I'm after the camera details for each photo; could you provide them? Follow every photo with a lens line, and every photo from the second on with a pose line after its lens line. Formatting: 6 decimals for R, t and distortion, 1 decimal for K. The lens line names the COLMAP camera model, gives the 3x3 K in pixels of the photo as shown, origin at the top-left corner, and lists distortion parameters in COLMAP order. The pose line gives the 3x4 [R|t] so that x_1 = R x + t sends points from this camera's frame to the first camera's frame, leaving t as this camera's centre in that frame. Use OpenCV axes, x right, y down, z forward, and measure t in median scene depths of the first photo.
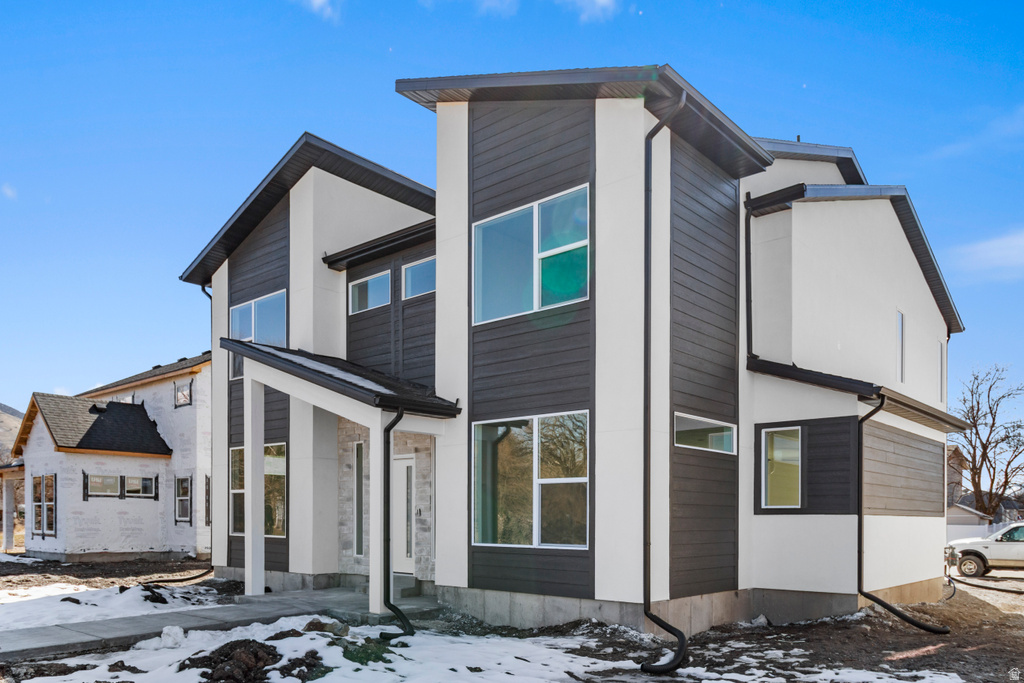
lens RADIAL K [[795.9, 0, 510.9], [0, 795.9, 446.9], [0, 0, 1]] dist [0.001677, -0.001003]
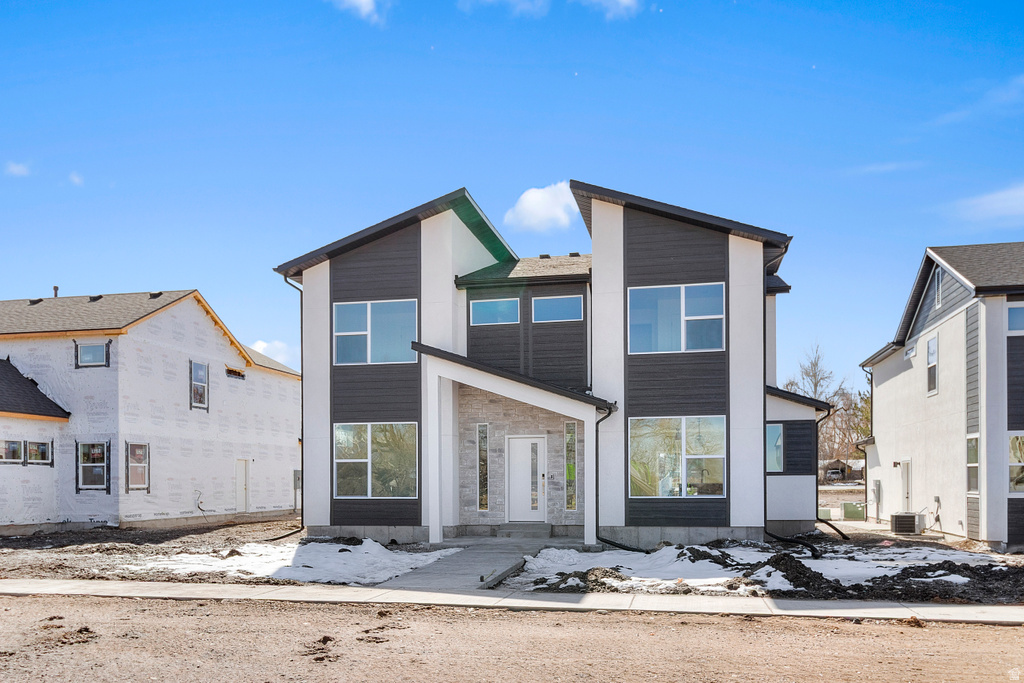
lens RADIAL K [[910.1, 0, 512.0], [0, 910.1, 341.5], [0, 0, 1]] dist [-0.004635, 0.004288]
pose [[0.861882, 0.063560, 0.503110, -0.953549], [-0.032371, 0.996986, -0.070499, -0.038383], [-0.506075, 0.044476, 0.861342, -0.340809]]
